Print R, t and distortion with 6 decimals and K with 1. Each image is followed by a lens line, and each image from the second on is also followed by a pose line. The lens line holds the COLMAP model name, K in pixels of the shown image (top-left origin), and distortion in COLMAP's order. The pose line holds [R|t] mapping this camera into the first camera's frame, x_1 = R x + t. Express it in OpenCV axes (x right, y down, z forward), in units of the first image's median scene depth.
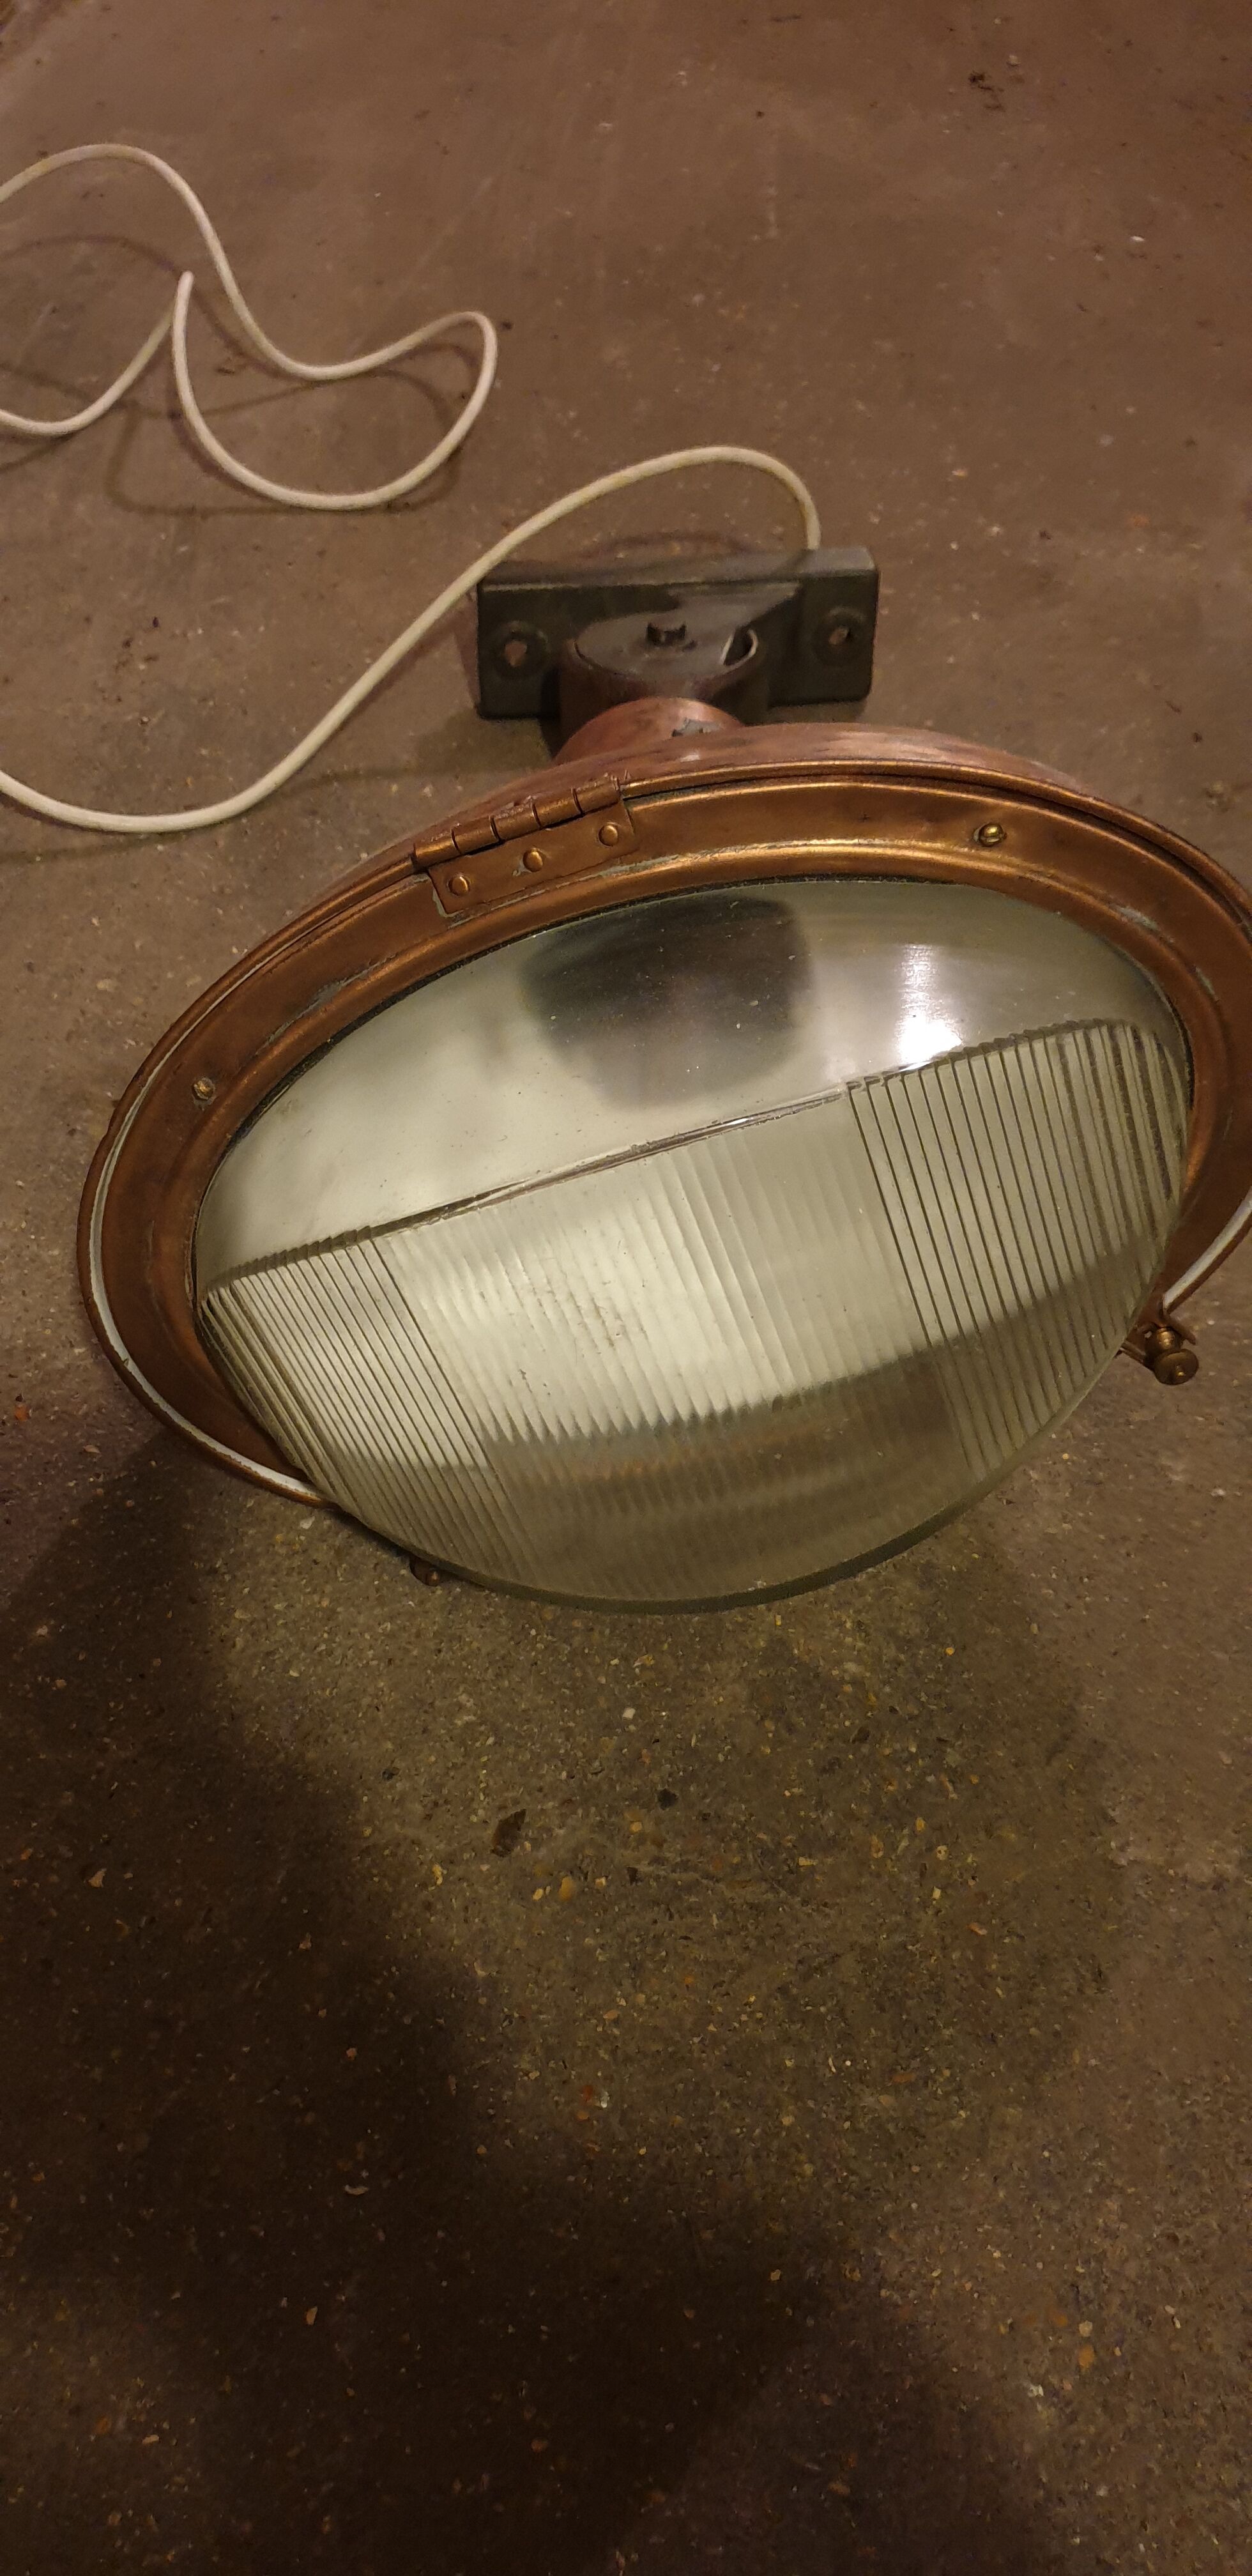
lens RADIAL K [[1992.7, 0, 651.9], [0, 1992.7, 1287.9], [0, 0, 1]] dist [0.002630, 0.009932]
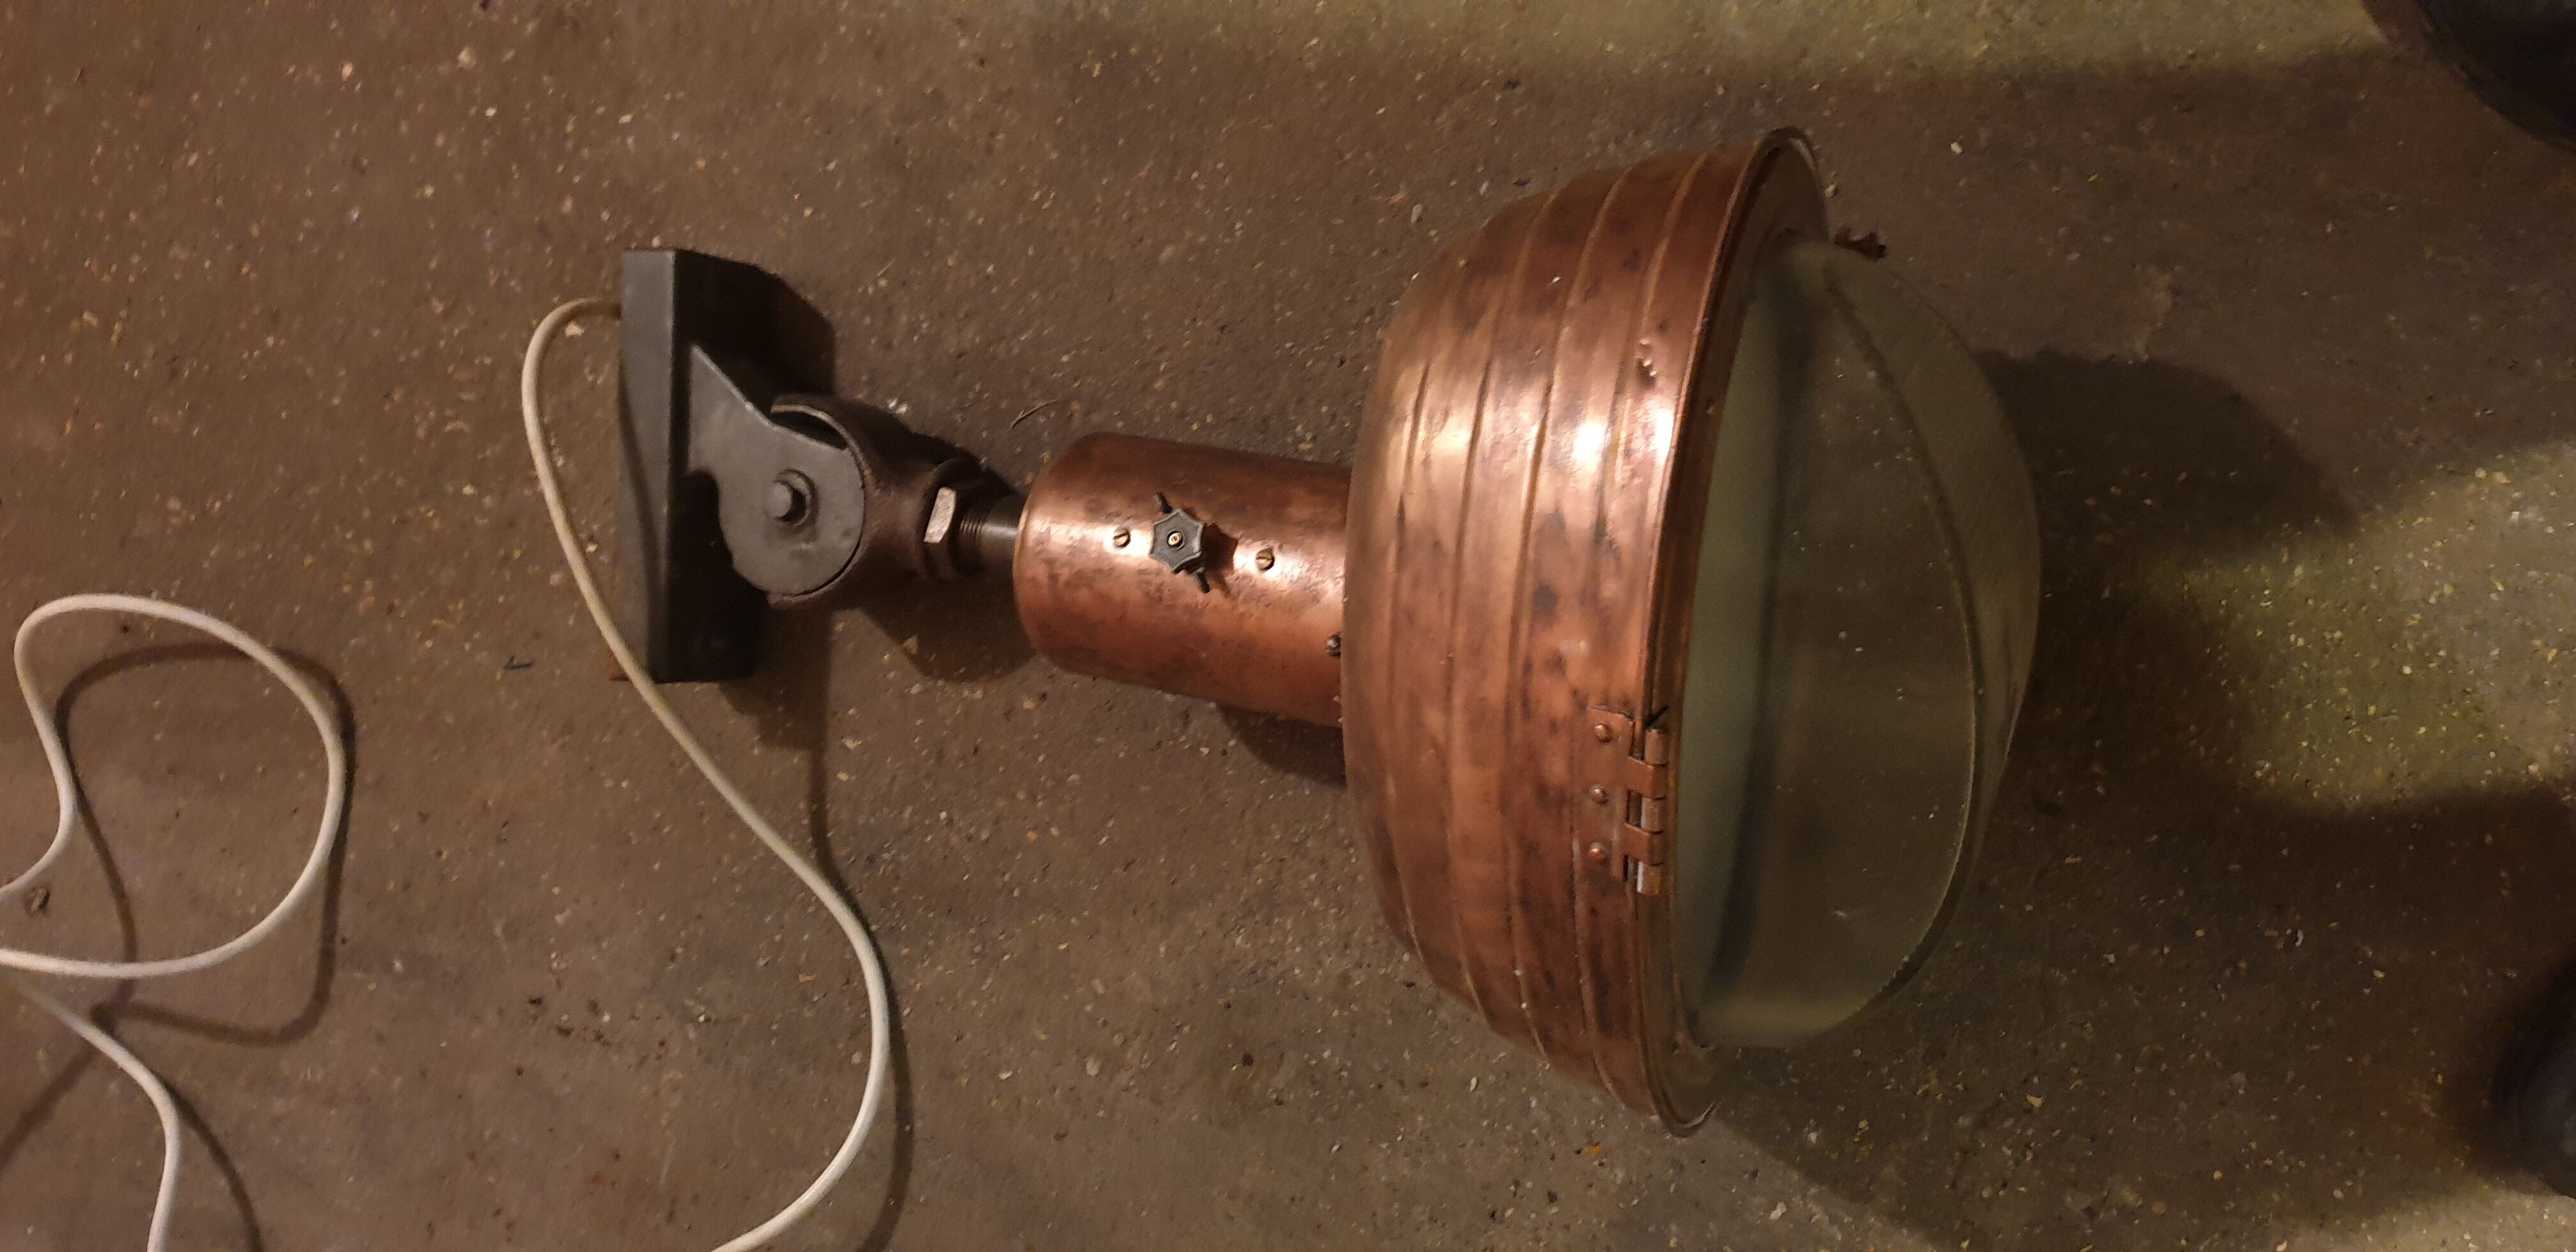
lens RADIAL K [[1972.6, 0, 1351.1], [0, 1972.6, 628.7], [0, 0, 1]] dist [0.002225, -0.002300]
pose [[0.138264, -0.987463, -0.076154, 0.053050], [0.880117, 0.087243, 0.466672, -0.495814], [-0.454178, -0.131548, 0.881146, 0.033062]]
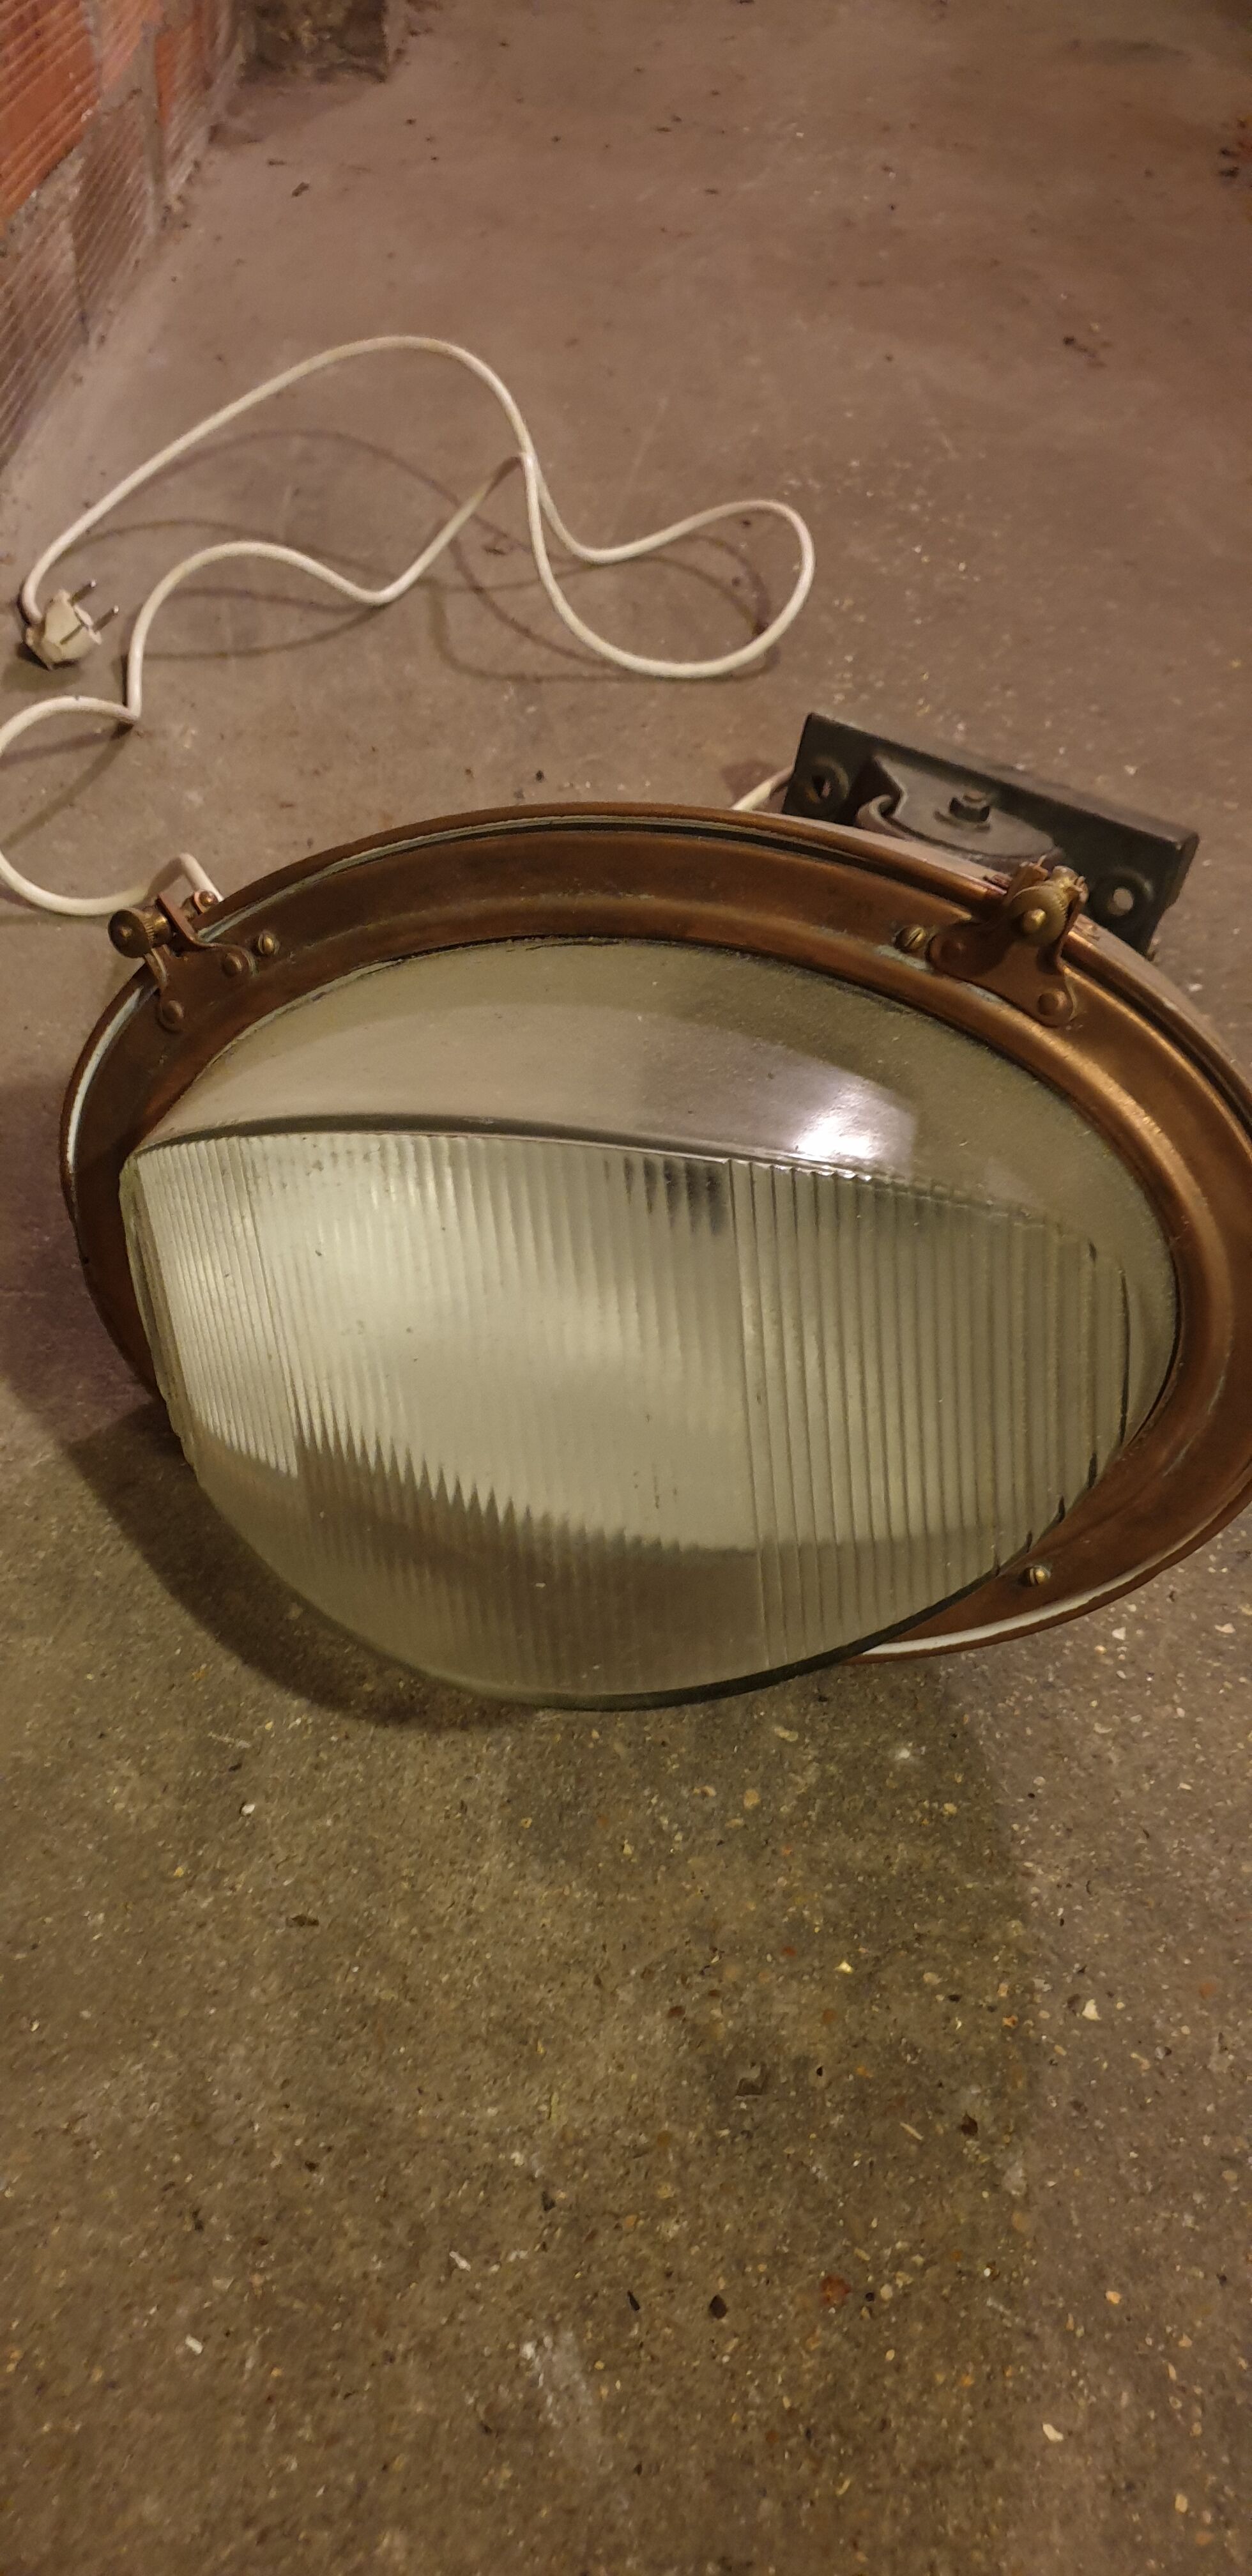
lens RADIAL K [[1972.6, 0, 654.5], [0, 1972.6, 1275.0], [0, 0, 1]] dist [0.002225, -0.002300]
pose [[0.989169, -0.019190, 0.145523, -0.378204], [0.037123, 0.991892, -0.121541, 0.040046], [-0.142011, 0.125627, 0.981861, 0.060358]]
